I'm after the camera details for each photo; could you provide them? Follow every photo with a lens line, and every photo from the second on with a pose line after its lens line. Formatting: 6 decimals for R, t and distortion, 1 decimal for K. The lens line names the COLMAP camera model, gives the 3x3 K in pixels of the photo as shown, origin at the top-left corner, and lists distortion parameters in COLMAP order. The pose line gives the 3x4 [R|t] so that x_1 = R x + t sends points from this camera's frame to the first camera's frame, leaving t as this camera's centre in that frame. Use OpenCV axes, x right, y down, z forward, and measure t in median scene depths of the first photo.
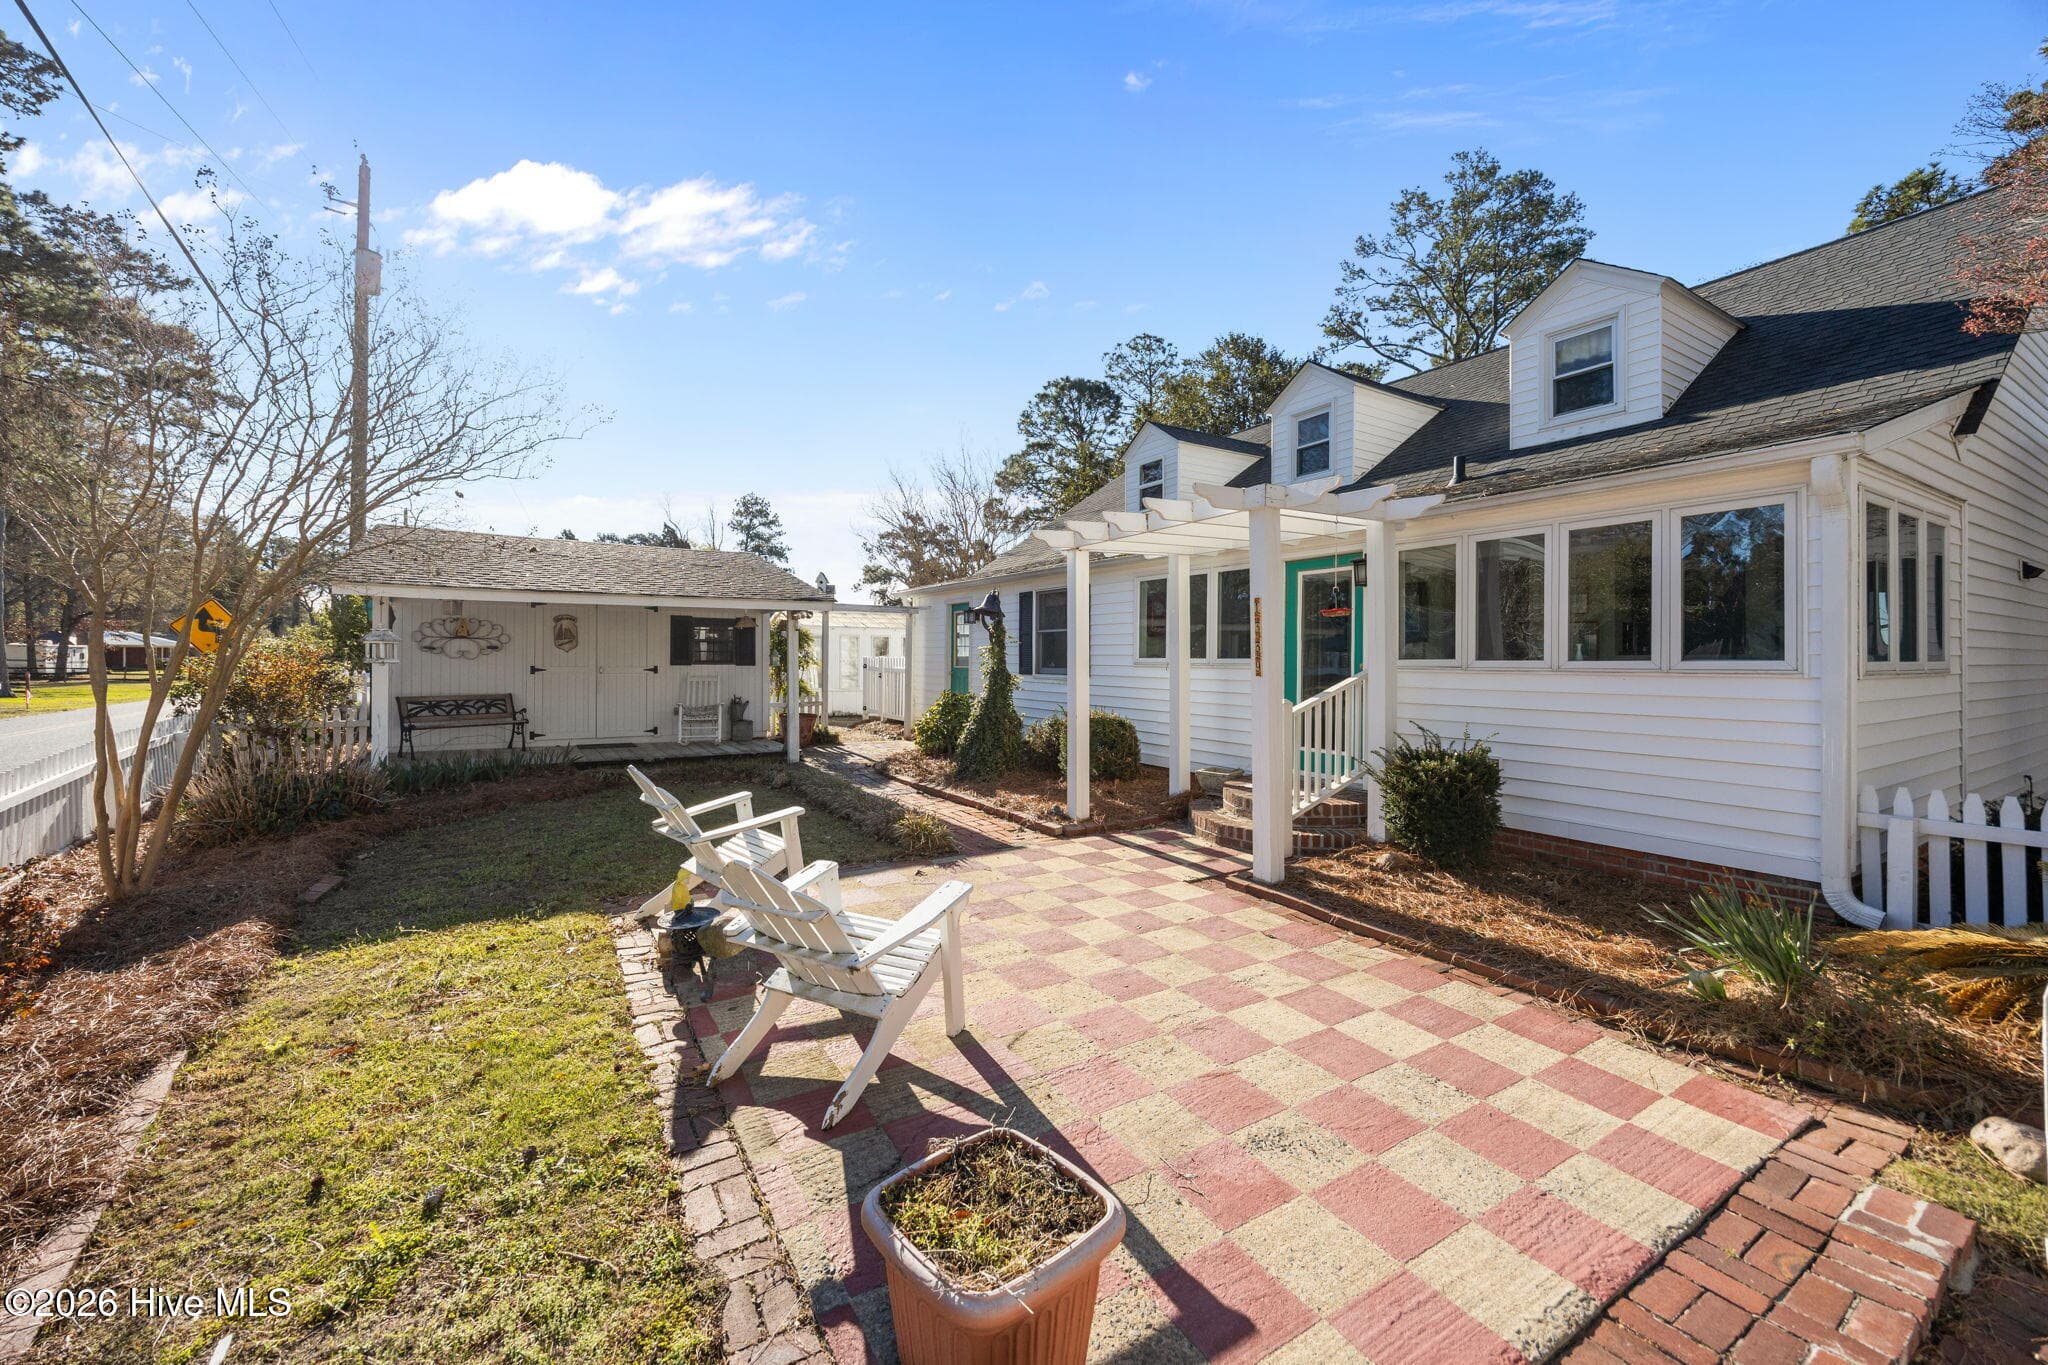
lens RADIAL K [[791.2, 0, 1024.0], [0, 791.2, 668.0], [0, 0, 1]] dist [0.003371, -0.000197]
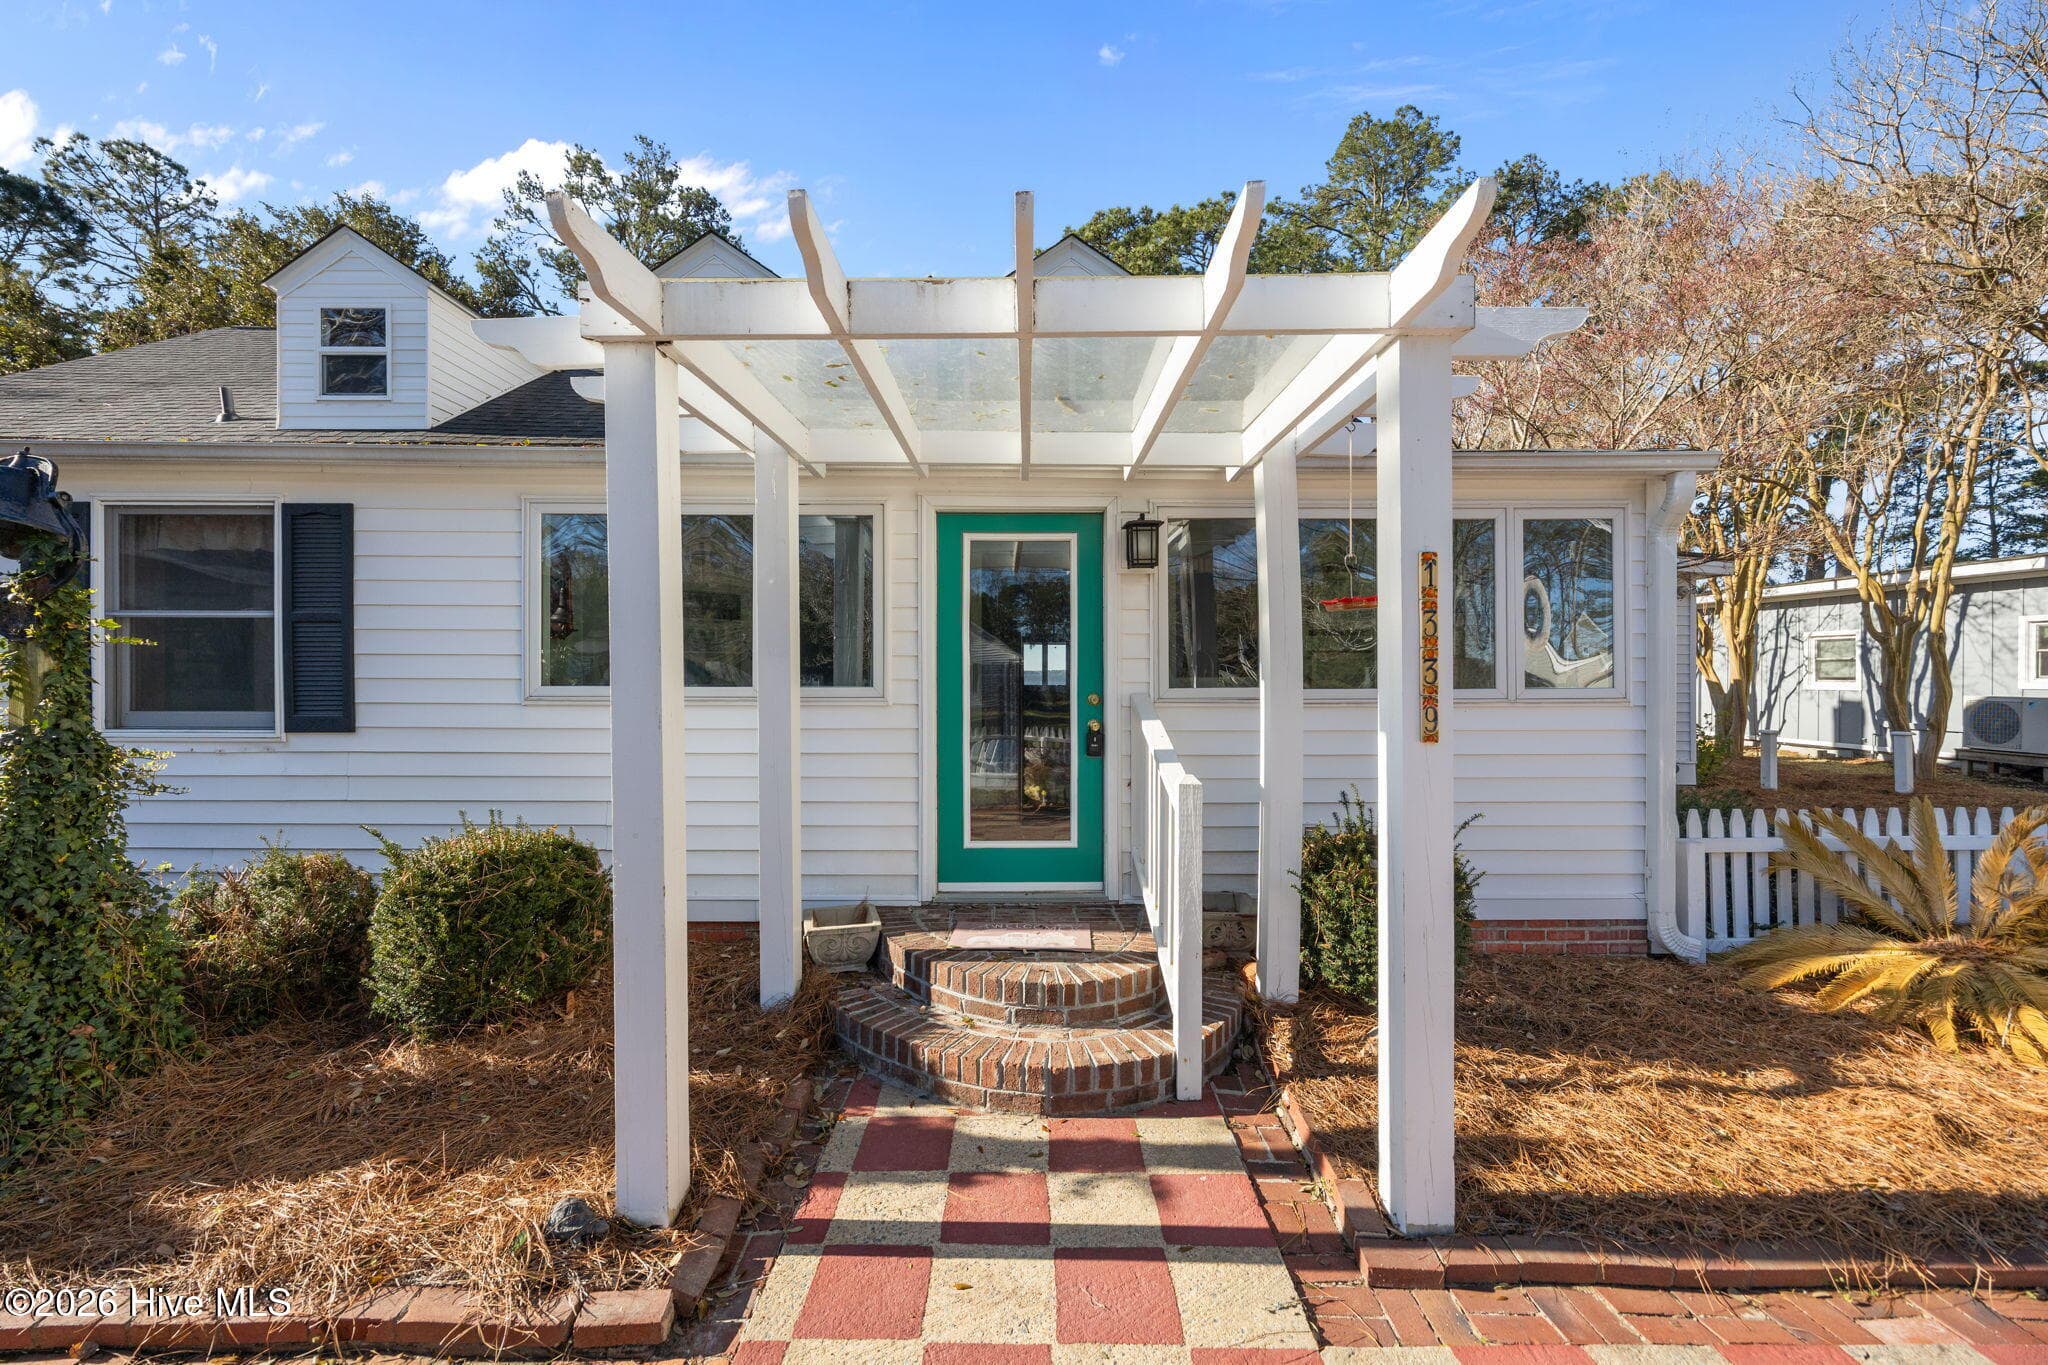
lens RADIAL K [[791.2, 0, 1024.0], [0, 791.2, 668.0], [0, 0, 1]] dist [0.003371, -0.000197]
pose [[0.525068, -0.002877, 0.851055, -0.019820], [0.012670, 0.999910, -0.004437, -0.003703], [-0.850966, 0.013112, 0.525057, 0.112856]]
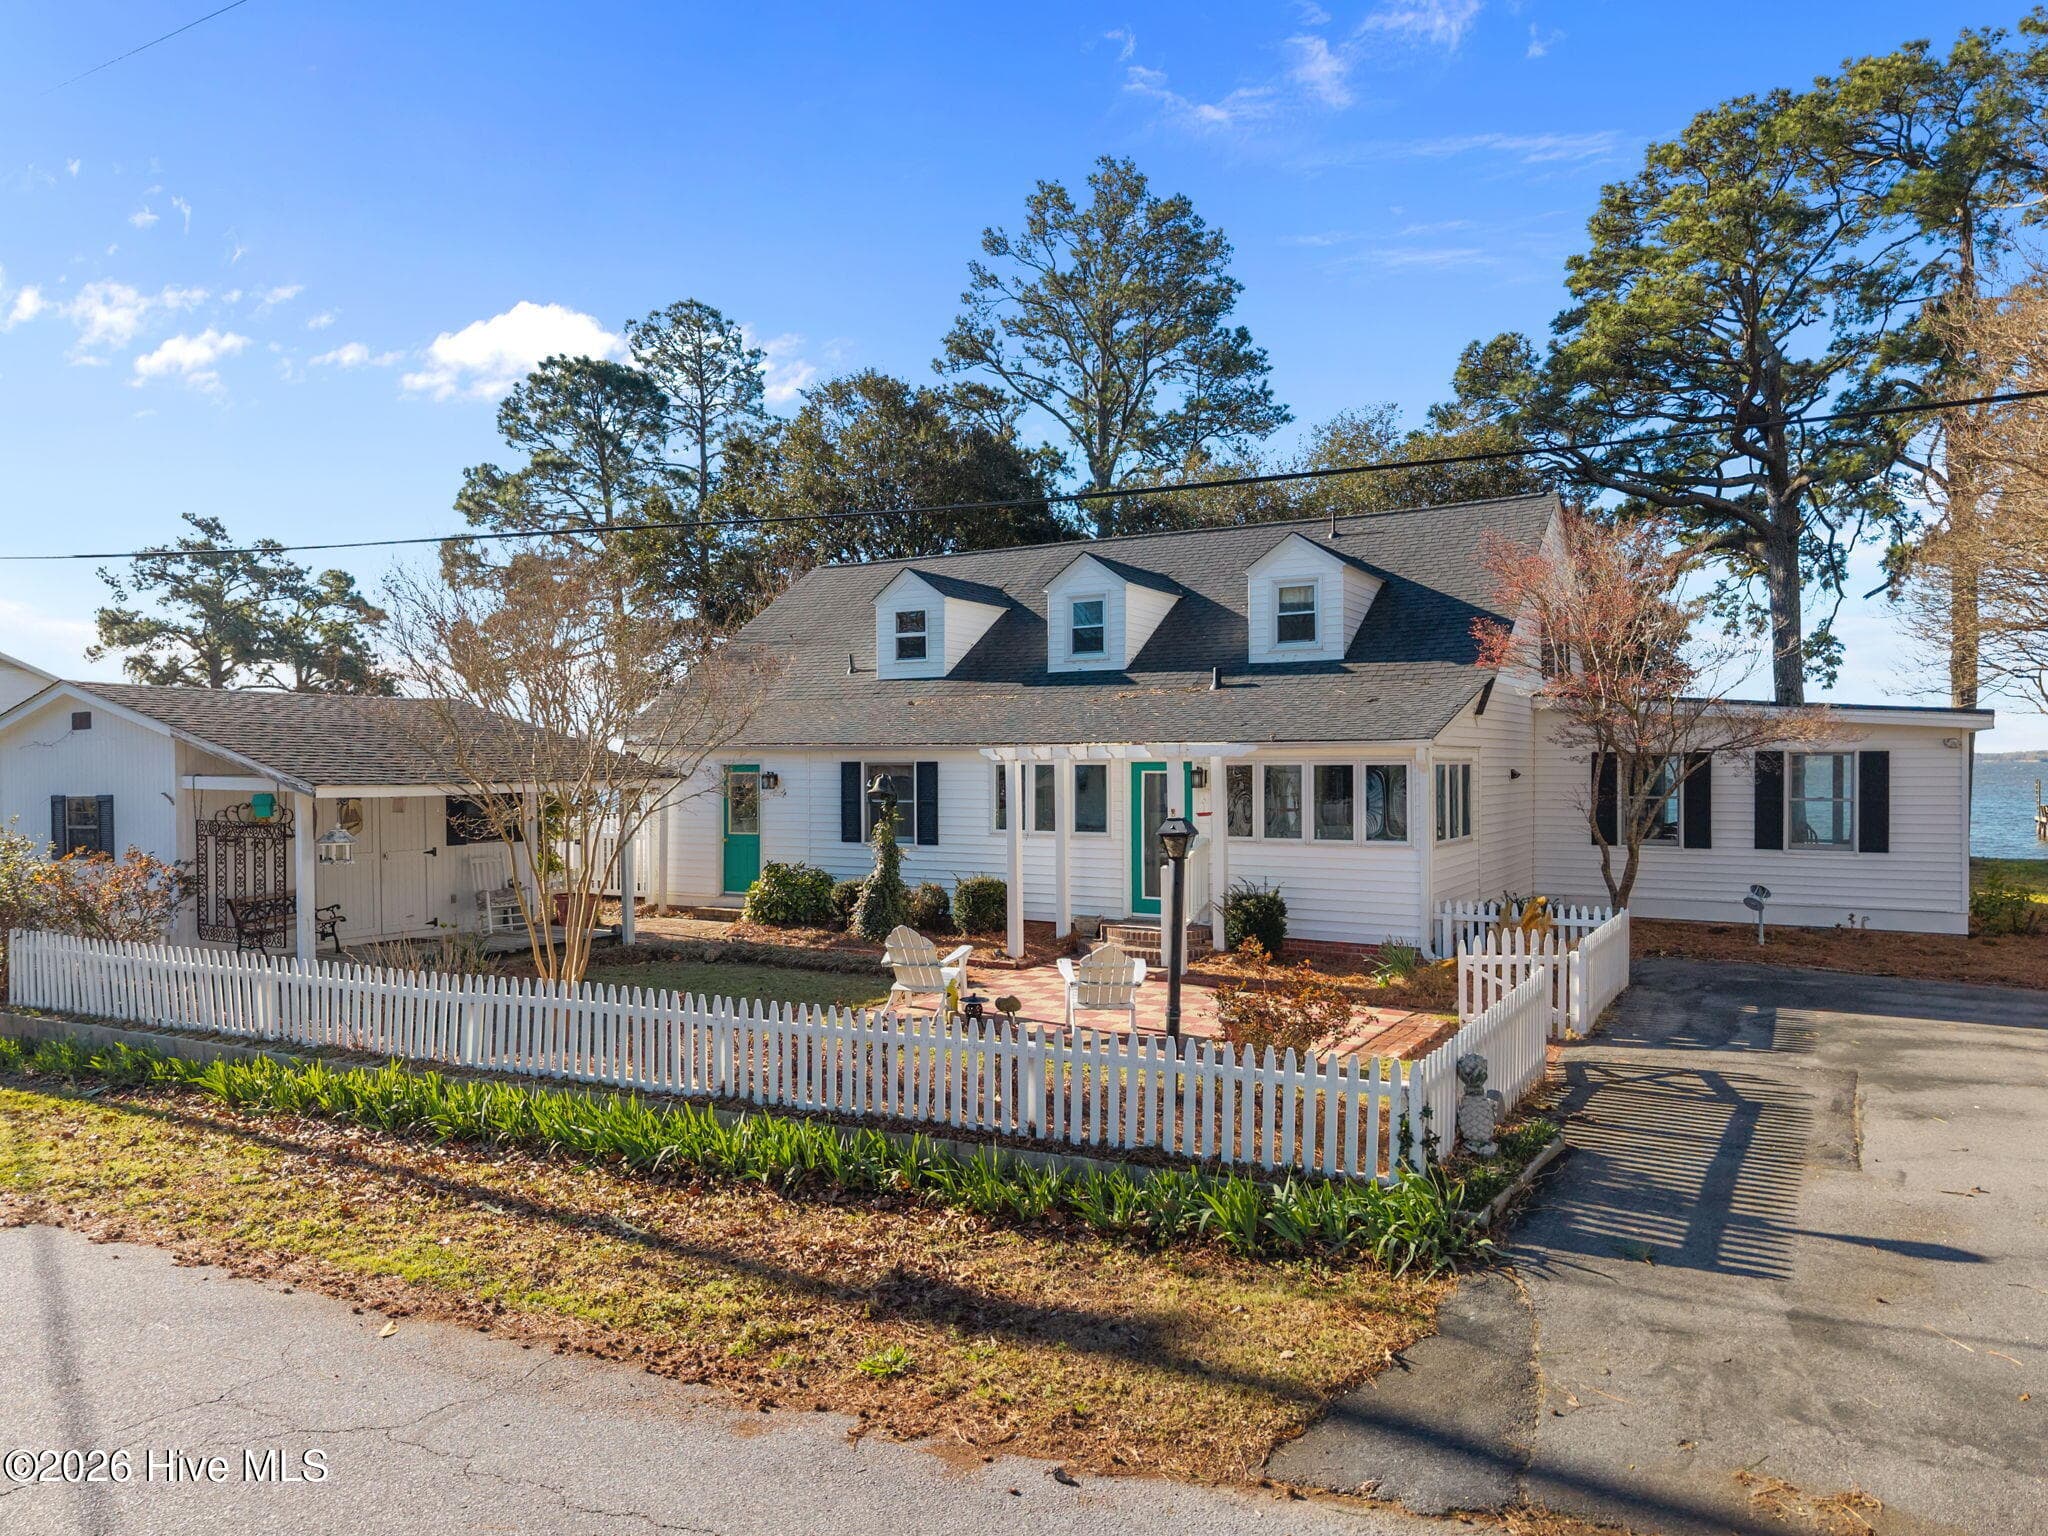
lens RADIAL K [[1347.8, 0, 1024.0], [0, 1347.8, 768.0], [0, 0, 1]] dist [0.053302, 0.000304]
pose [[0.886845, -0.008361, 0.461991, -0.158585], [0.013207, 0.999886, -0.007257, -0.019283], [-0.461878, 0.012538, 0.886855, -0.169950]]
